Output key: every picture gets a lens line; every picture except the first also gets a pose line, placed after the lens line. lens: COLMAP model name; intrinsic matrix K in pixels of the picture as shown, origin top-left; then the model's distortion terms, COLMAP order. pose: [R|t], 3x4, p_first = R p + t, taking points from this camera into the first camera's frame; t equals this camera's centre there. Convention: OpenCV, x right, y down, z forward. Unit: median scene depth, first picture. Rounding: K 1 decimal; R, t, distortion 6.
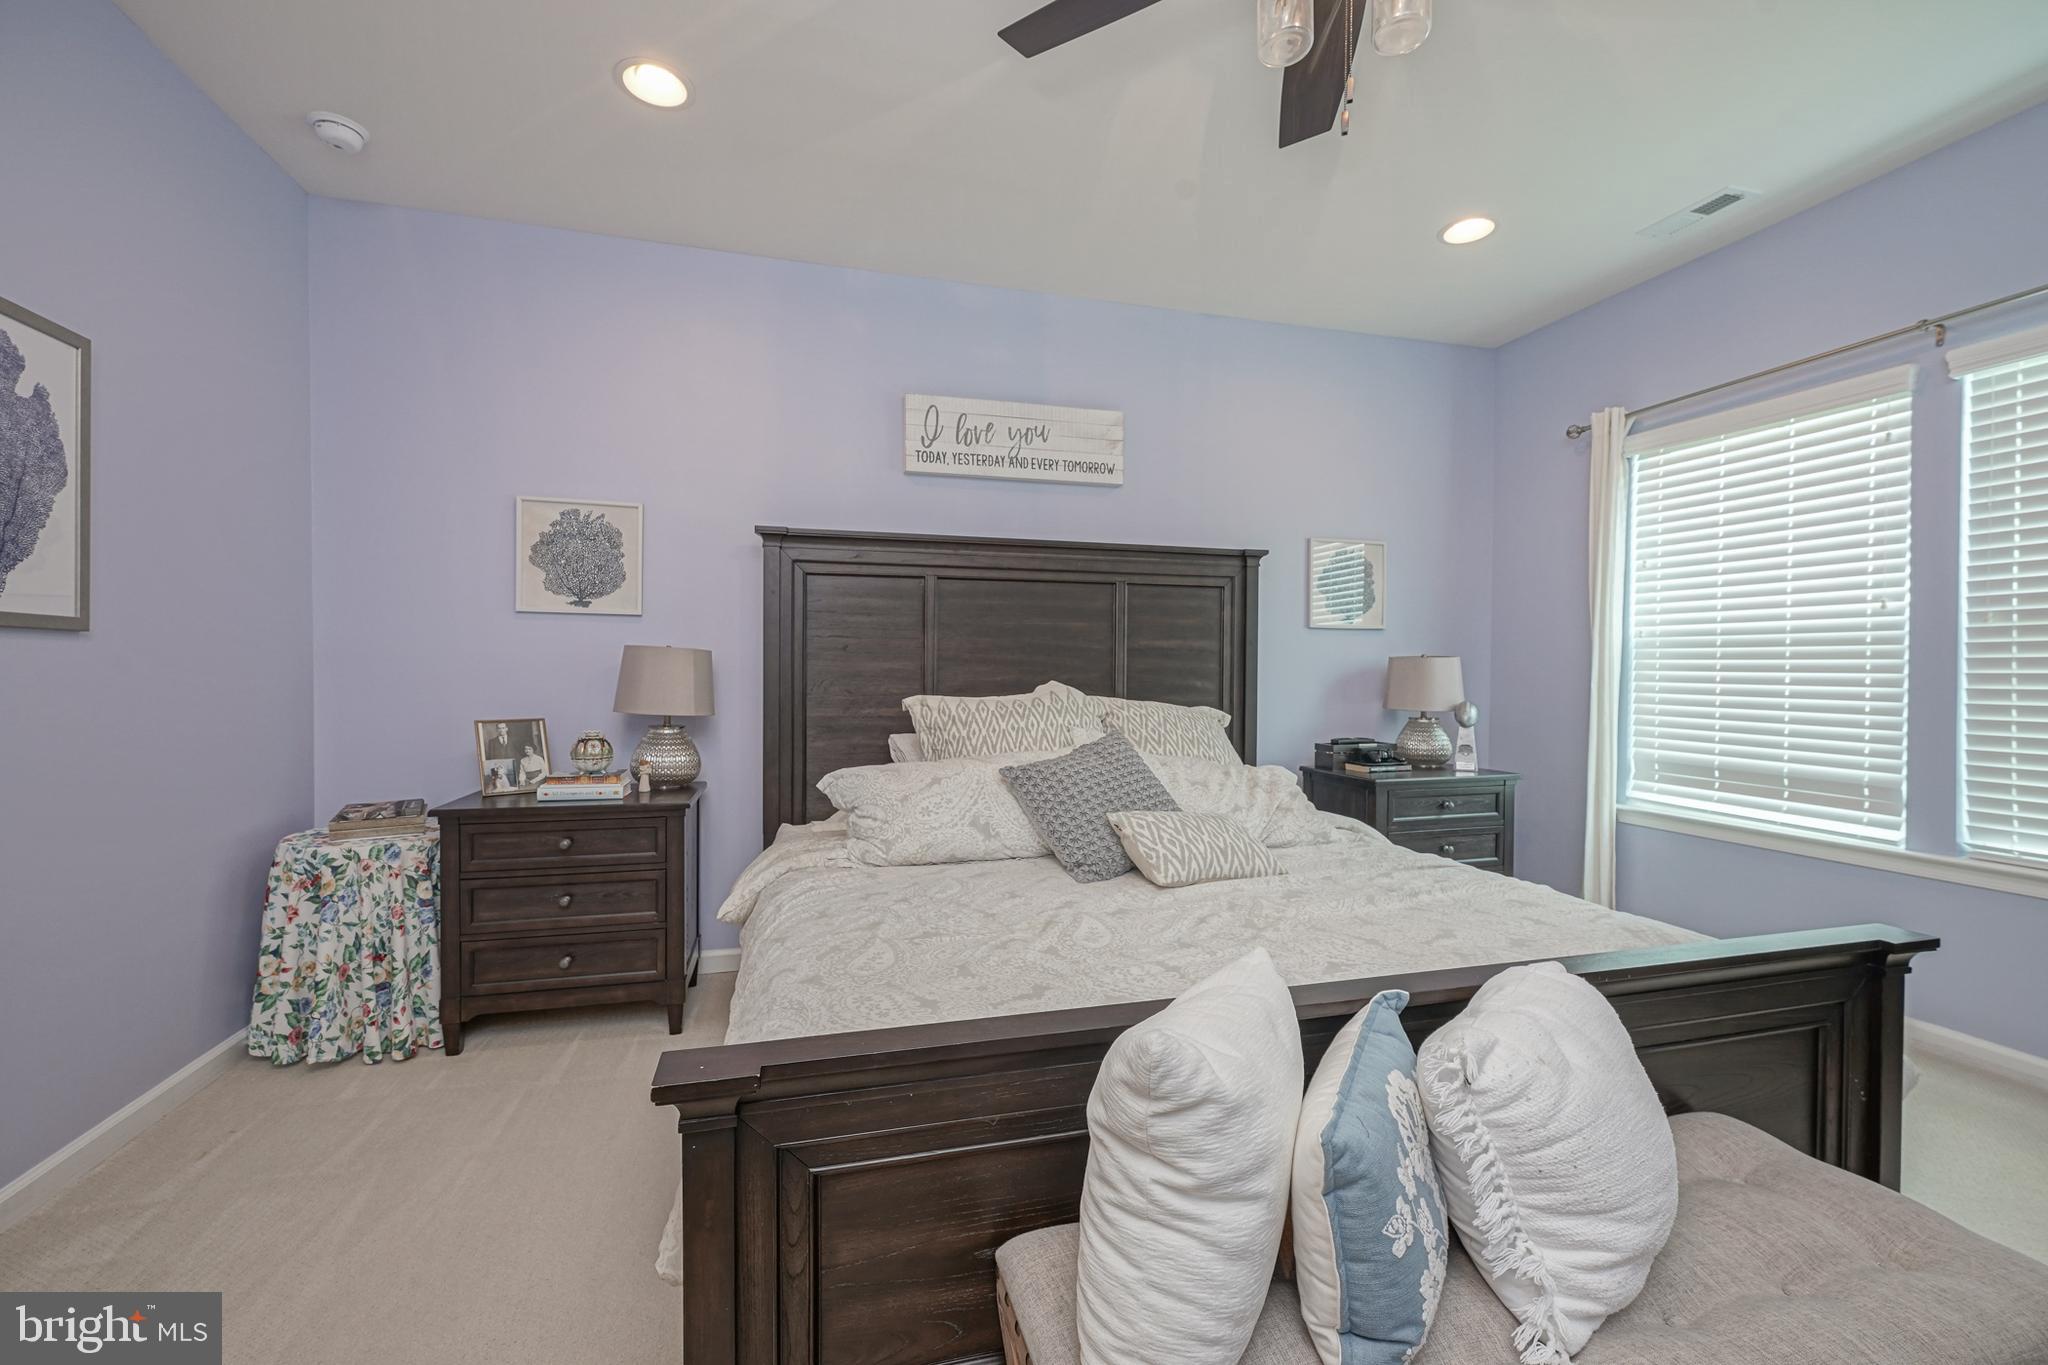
lens RADIAL K [[806.2, 0, 1022.1], [0, 806.2, 682.4], [0, 0, 1]] dist [0.000699, -0.000406]
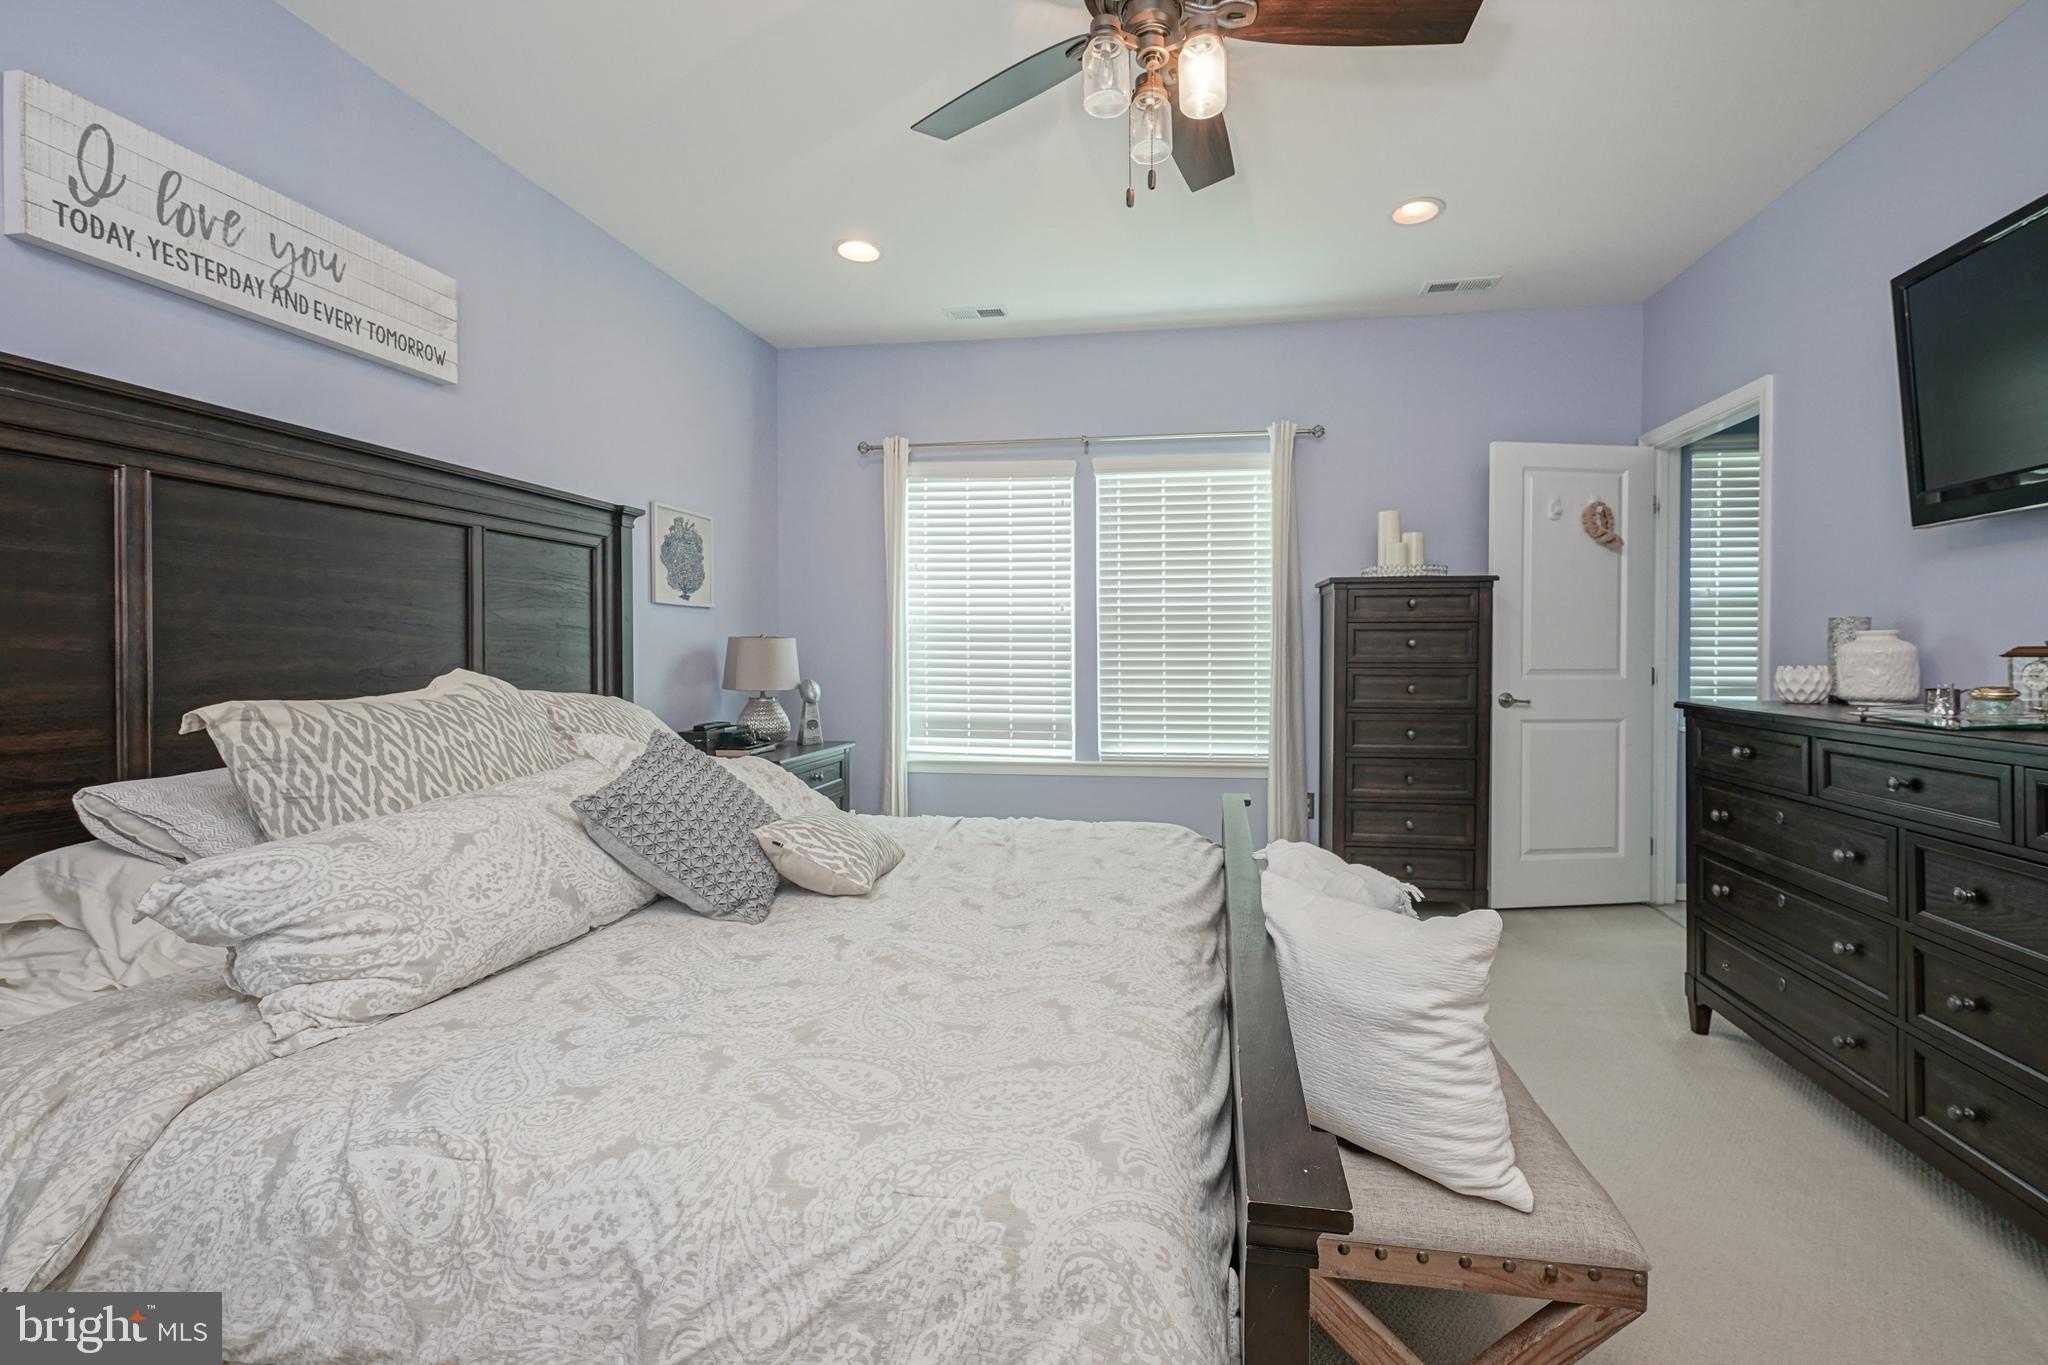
lens RADIAL K [[854.5, 0, 1031.9], [0, 854.5, 664.7], [0, 0, 1]] dist [-0.000531, -0.000263]
pose [[0.424675, -0.018008, 0.905167, -0.392033], [0.015120, 0.999804, 0.012797, -0.006584], [-0.905220, 0.008251, 0.424864, 0.280410]]
